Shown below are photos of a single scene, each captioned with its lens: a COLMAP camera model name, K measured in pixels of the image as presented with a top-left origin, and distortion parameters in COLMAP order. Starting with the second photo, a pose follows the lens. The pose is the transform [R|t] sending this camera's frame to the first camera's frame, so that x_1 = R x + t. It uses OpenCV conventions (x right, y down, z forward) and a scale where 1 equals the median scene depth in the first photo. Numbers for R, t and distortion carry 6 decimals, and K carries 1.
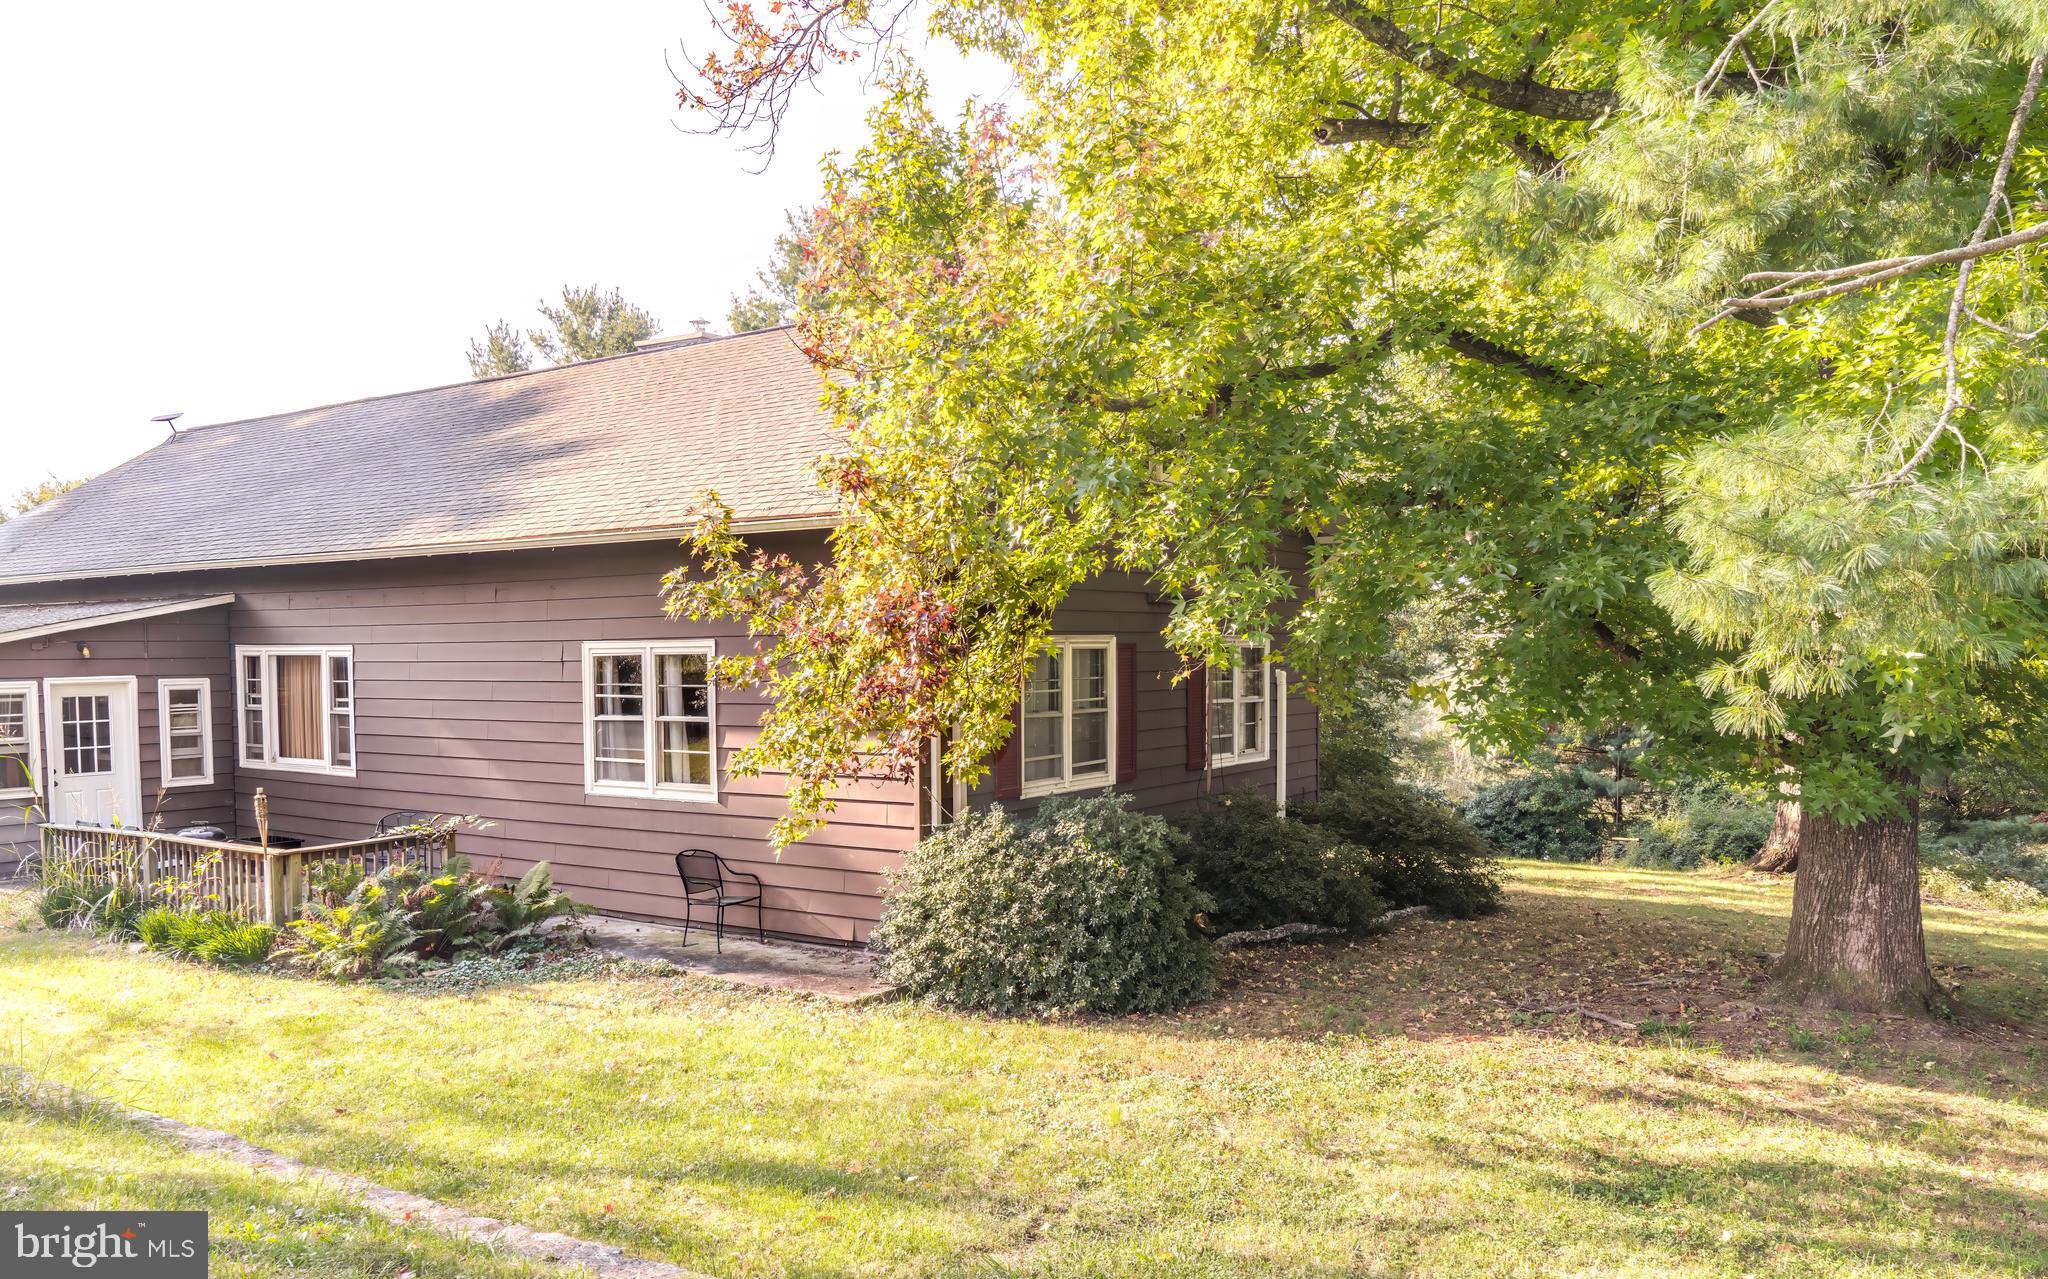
lens RADIAL K [[1578.1, 0, 1008.2], [0, 1578.1, 739.1], [0, 0, 1]] dist [-0.046045, 0.008487]
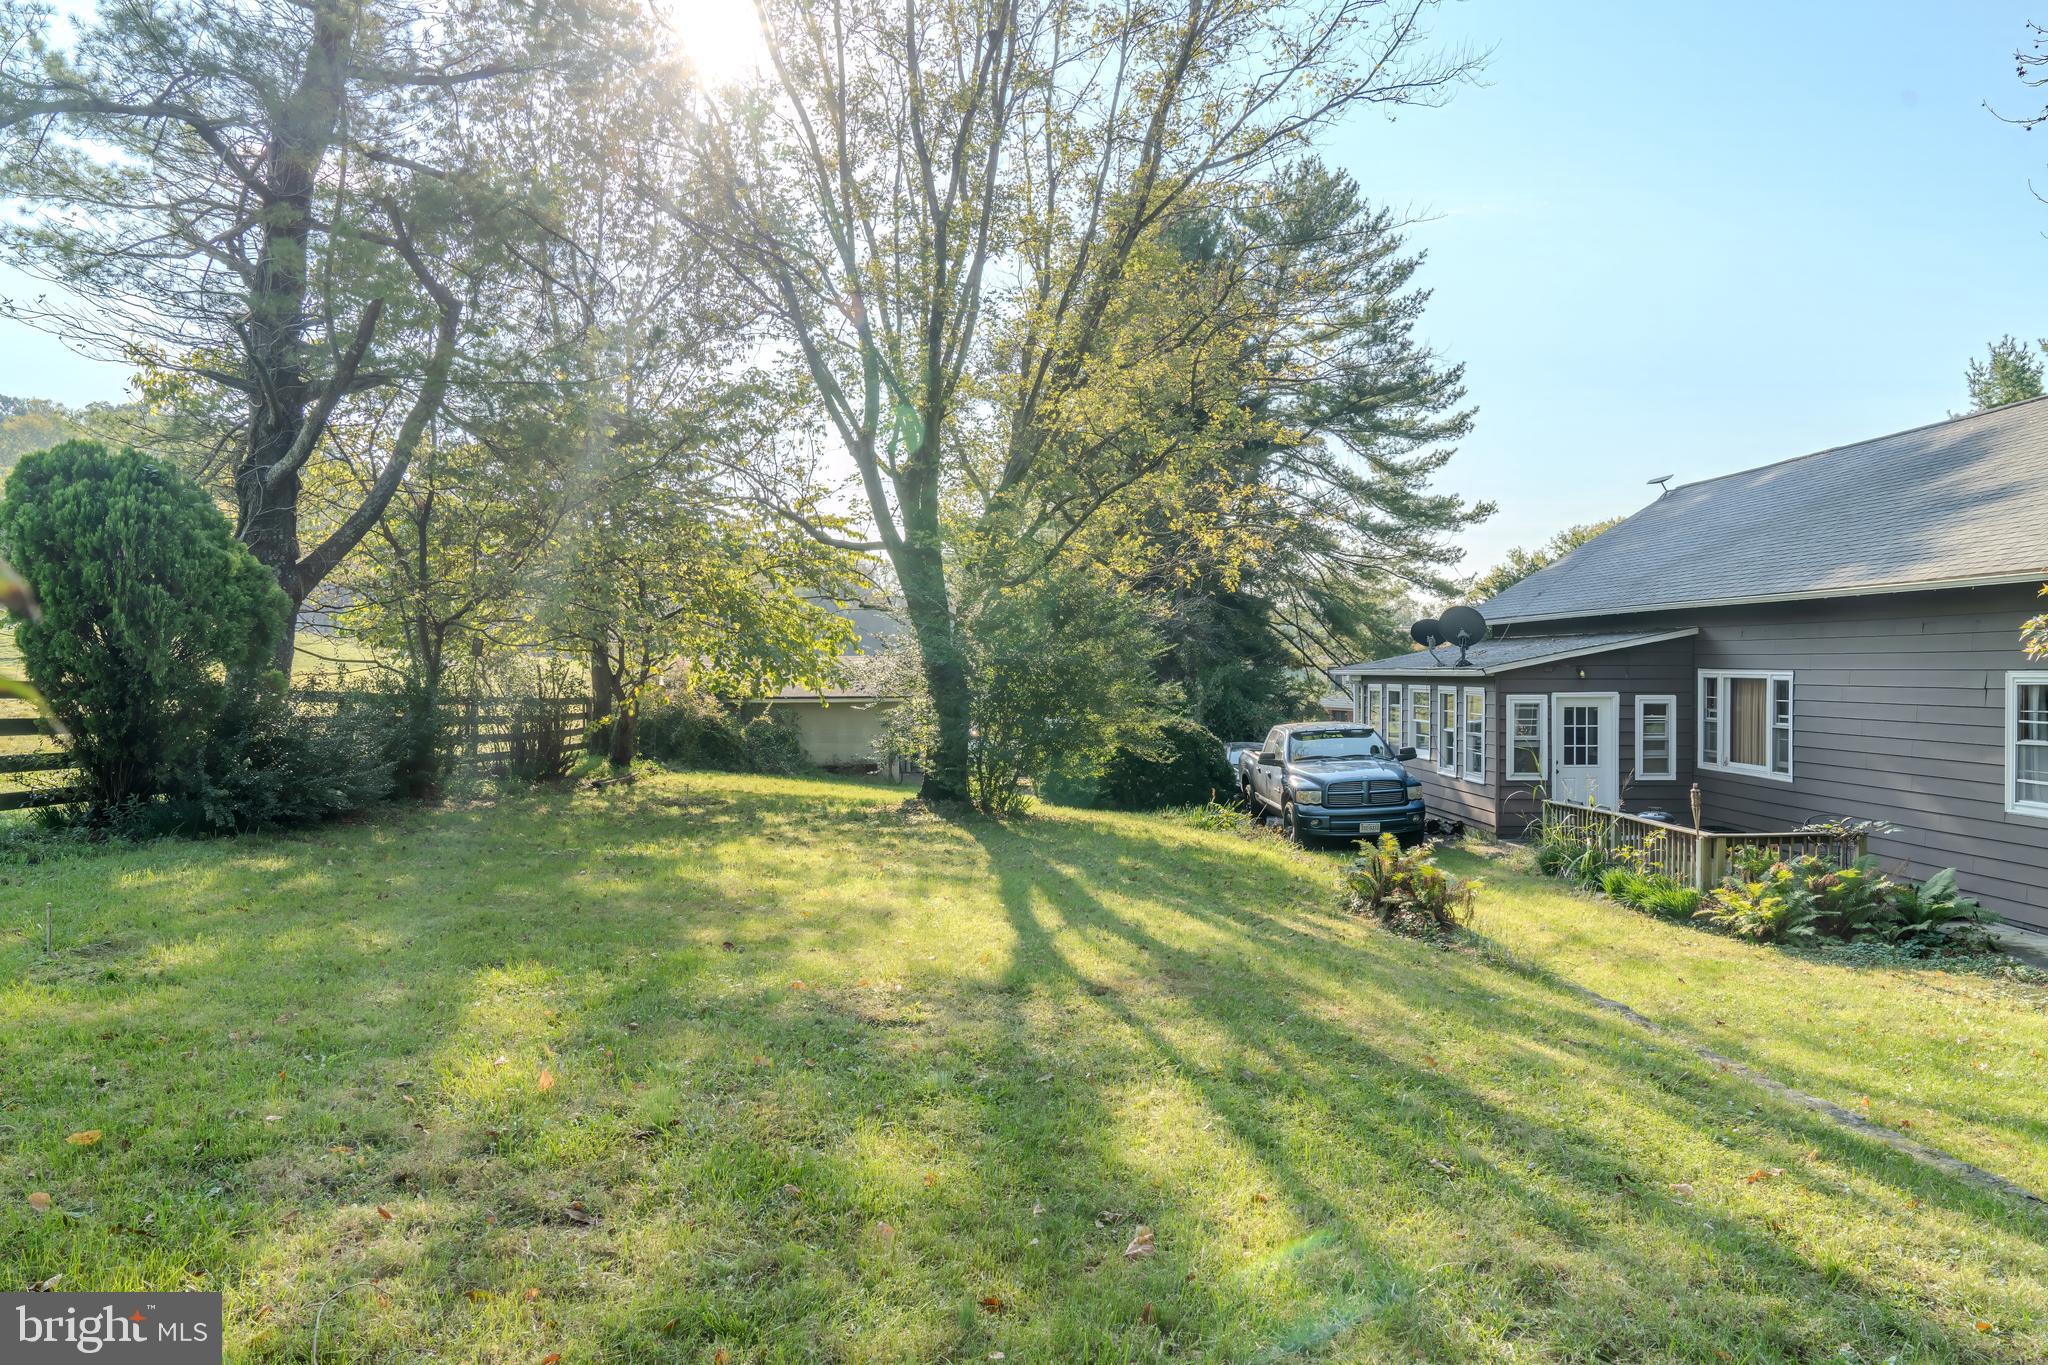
lens RADIAL K [[1419.5, 0, 1024.2], [0, 1419.5, 680.7], [0, 0, 1]] dist [-0.017440, 0.001124]
pose [[0.602704, 0.013805, -0.797846, 0.102311], [-0.050221, 0.998524, -0.020660, -0.001479], [0.796383, 0.052521, 0.602508, -0.130887]]
